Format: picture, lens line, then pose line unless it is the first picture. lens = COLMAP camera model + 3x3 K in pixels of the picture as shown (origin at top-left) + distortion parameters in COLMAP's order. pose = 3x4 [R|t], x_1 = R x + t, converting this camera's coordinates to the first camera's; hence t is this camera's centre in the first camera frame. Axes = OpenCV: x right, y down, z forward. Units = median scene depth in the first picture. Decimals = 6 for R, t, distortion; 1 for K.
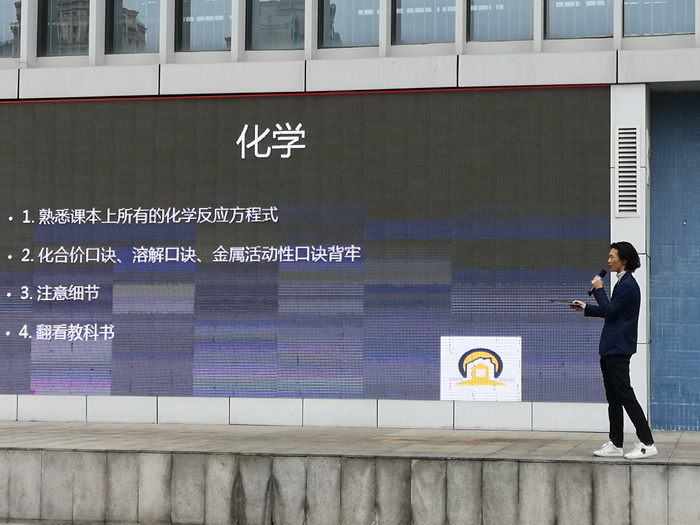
lens RADIAL K [[1534.2, 0, 350.0], [0, 1534.2, 262.5], [0, 0, 1]] dist [-0.008799, -0.038408]
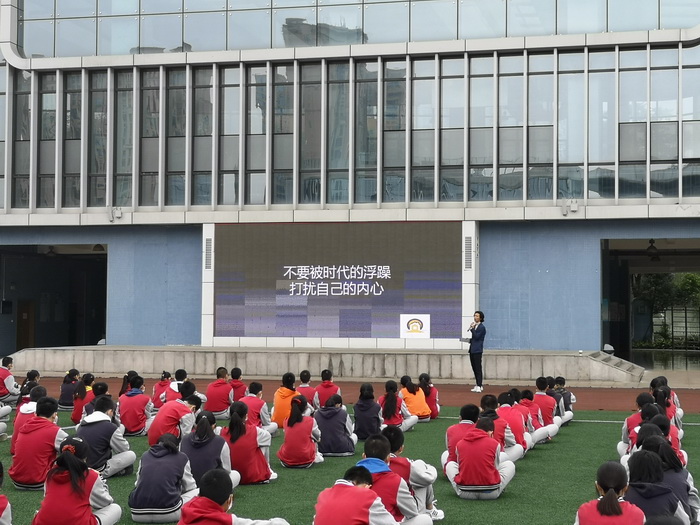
lens RADIAL K [[1252.9, 0, 350.0], [0, 1252.9, 262.5], [0, 0, 1]] dist [0.062747, 0.125605]
pose [[0.999870, -0.005859, -0.015054, 0.005682], [0.006082, 0.999872, 0.014831, -0.076516], [0.014965, -0.014921, 0.999777, -1.207710]]
